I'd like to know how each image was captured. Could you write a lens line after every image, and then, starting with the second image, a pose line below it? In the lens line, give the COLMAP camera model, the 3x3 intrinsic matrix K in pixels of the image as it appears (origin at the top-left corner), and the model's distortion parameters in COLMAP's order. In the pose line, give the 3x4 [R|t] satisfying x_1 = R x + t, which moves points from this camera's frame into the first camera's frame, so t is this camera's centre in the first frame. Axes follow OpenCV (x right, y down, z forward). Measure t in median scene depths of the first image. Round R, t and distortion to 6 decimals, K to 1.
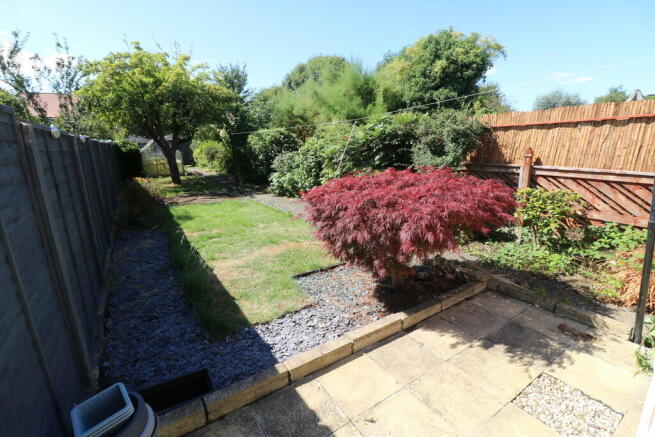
lens RADIAL K [[303.2, 0, 325.9], [0, 303.2, 218.2], [0, 0, 1]] dist [-0.001512, -0.005214]
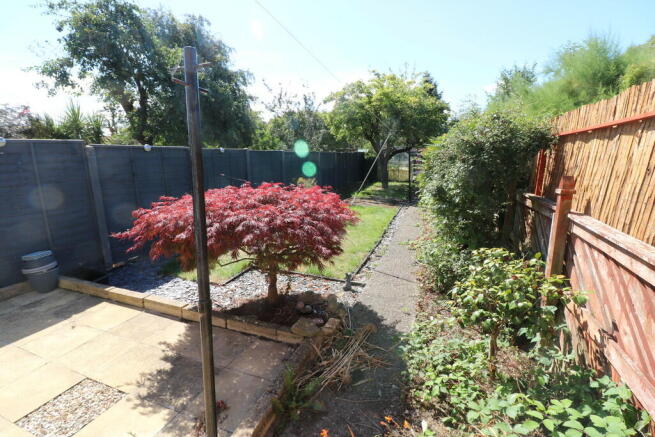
lens RADIAL K [[303.2, 0, 325.9], [0, 303.2, 218.2], [0, 0, 1]] dist [-0.001512, -0.005214]
pose [[0.594274, 0.188310, -0.781907, 1.556640], [-0.210302, 0.974762, 0.074920, -0.225399], [0.776281, 0.119914, 0.618877, 0.731025]]
